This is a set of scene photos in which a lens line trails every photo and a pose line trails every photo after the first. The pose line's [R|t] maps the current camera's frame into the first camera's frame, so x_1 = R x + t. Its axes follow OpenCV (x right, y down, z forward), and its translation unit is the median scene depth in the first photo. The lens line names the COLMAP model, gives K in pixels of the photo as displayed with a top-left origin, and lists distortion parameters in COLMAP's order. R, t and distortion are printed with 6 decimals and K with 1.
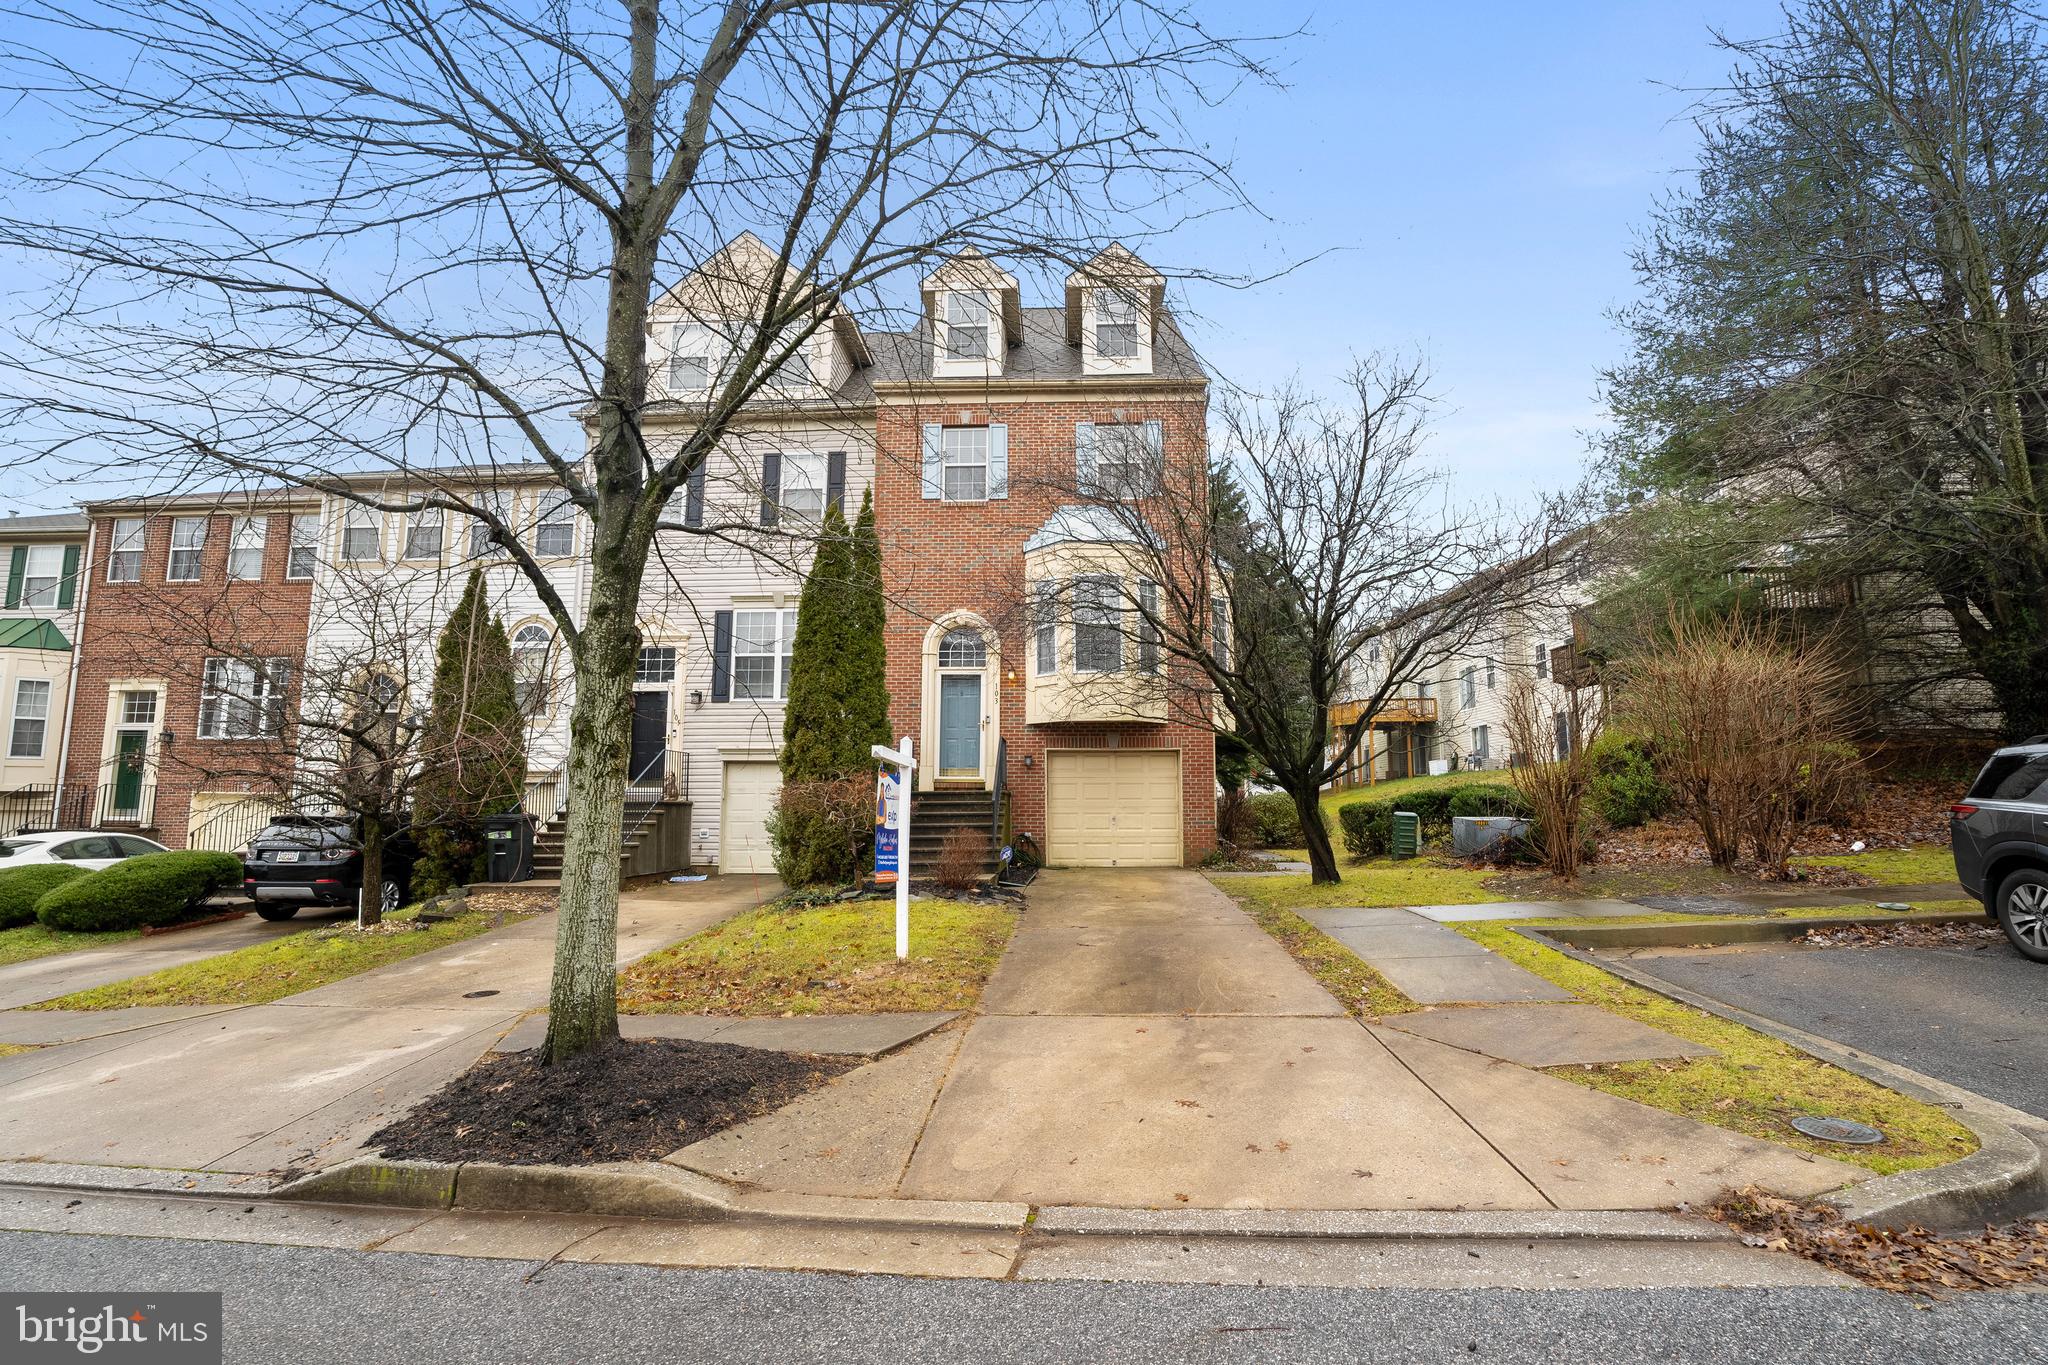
lens RADIAL K [[966.8, 0, 1035.0], [0, 966.8, 667.7], [0, 0, 1]] dist [-0.052786, 0.018195]
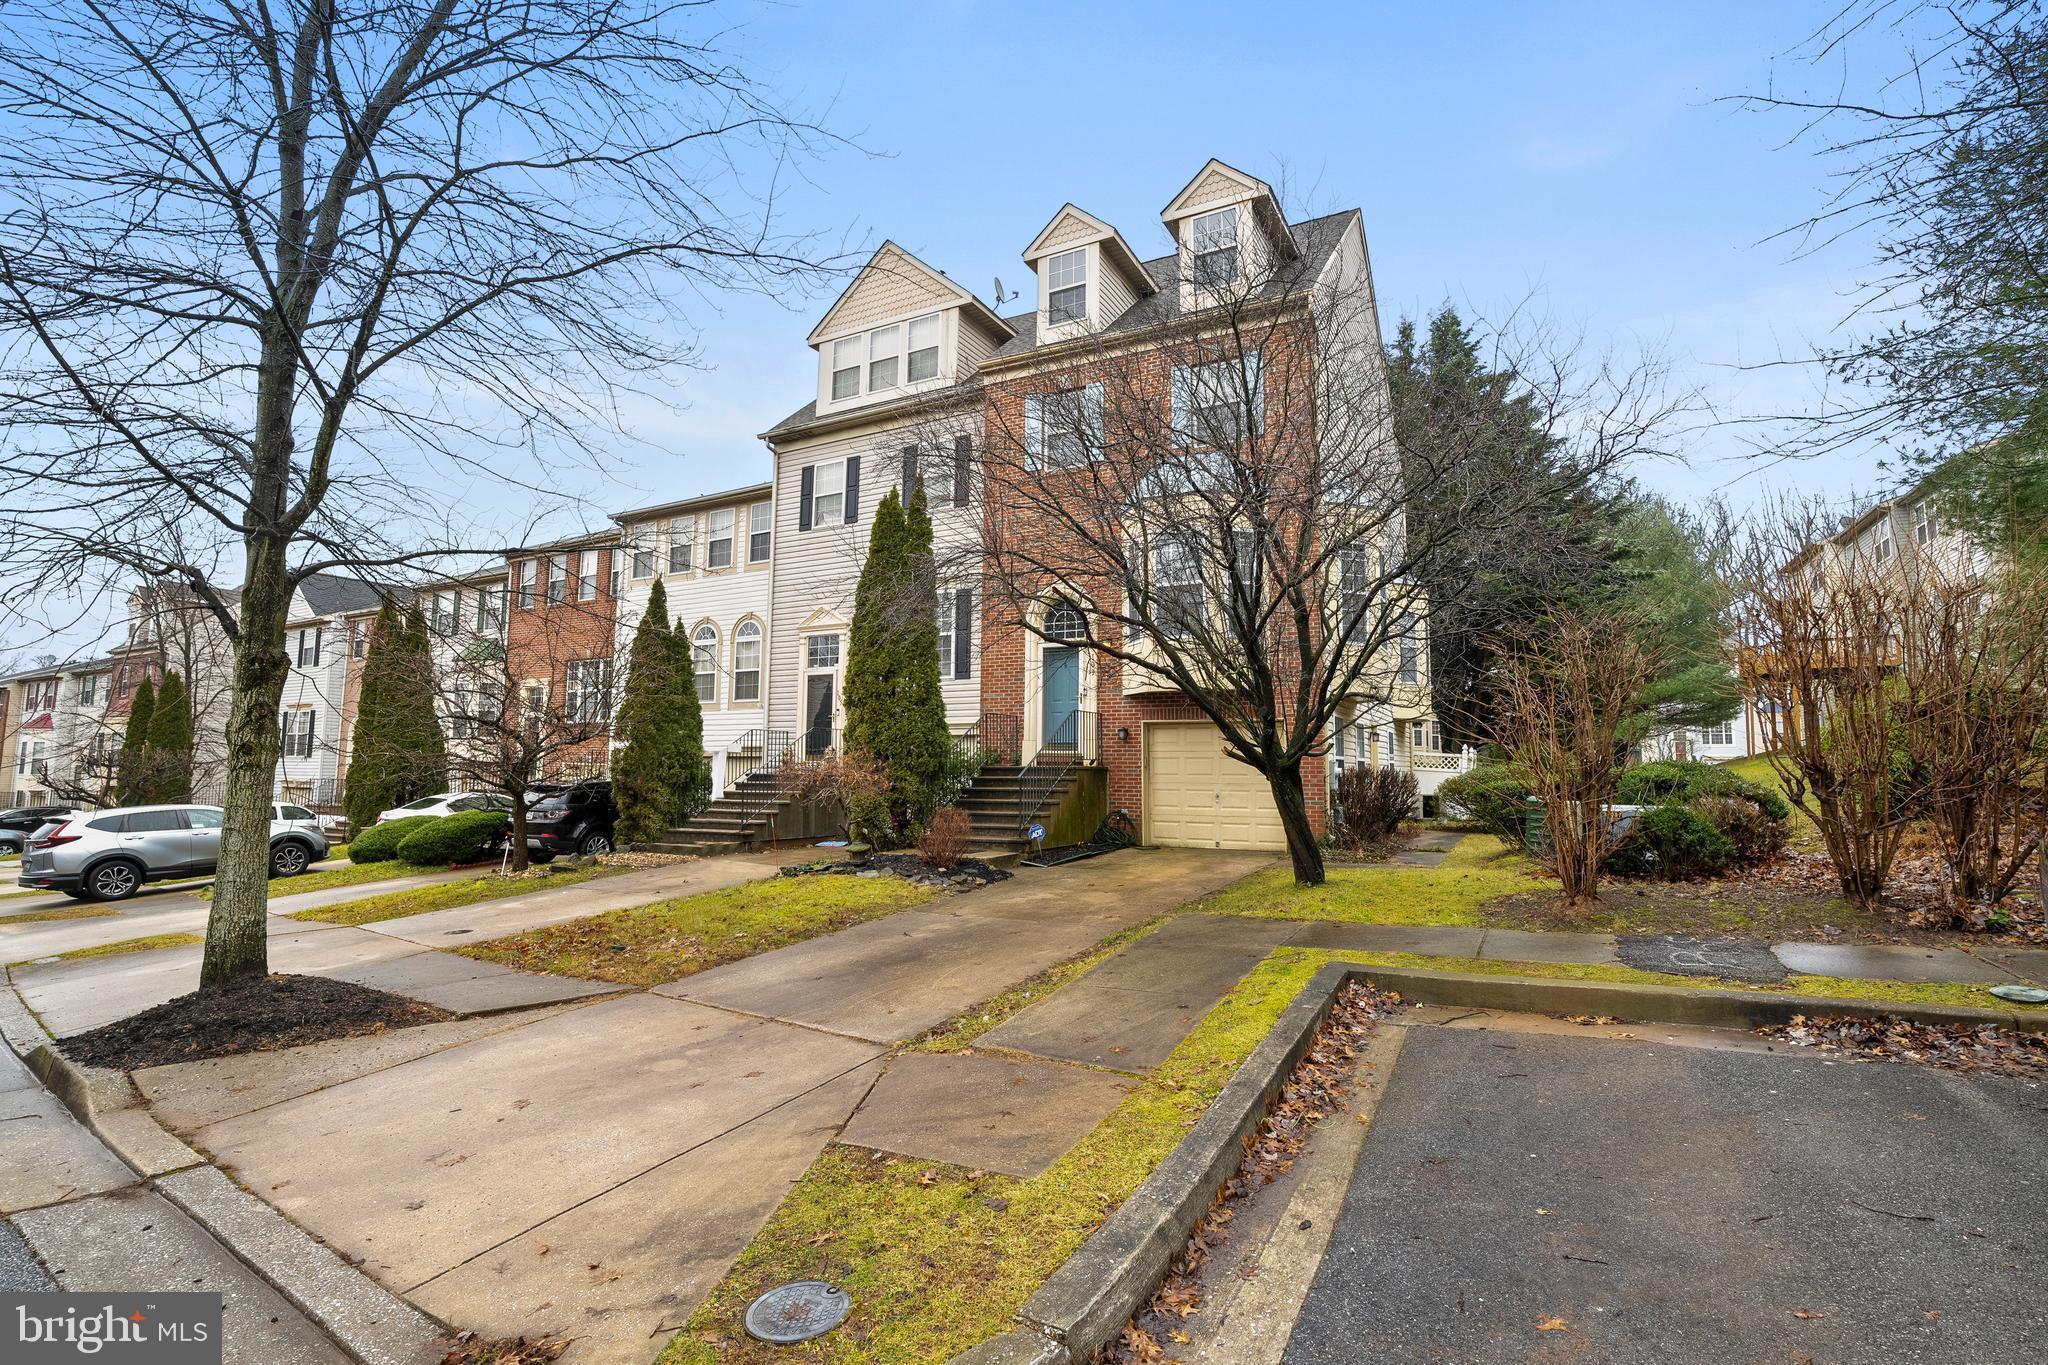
lens RADIAL K [[962.0, 0, 1026.7], [0, 962.0, 645.0], [0, 0, 1]] dist [-0.048784, 0.015436]
pose [[0.891603, -0.049867, -0.450064, 0.547120], [0.055890, 0.998437, 0.000095, 0.006559], [0.449356, -0.025239, 0.892996, 0.191468]]
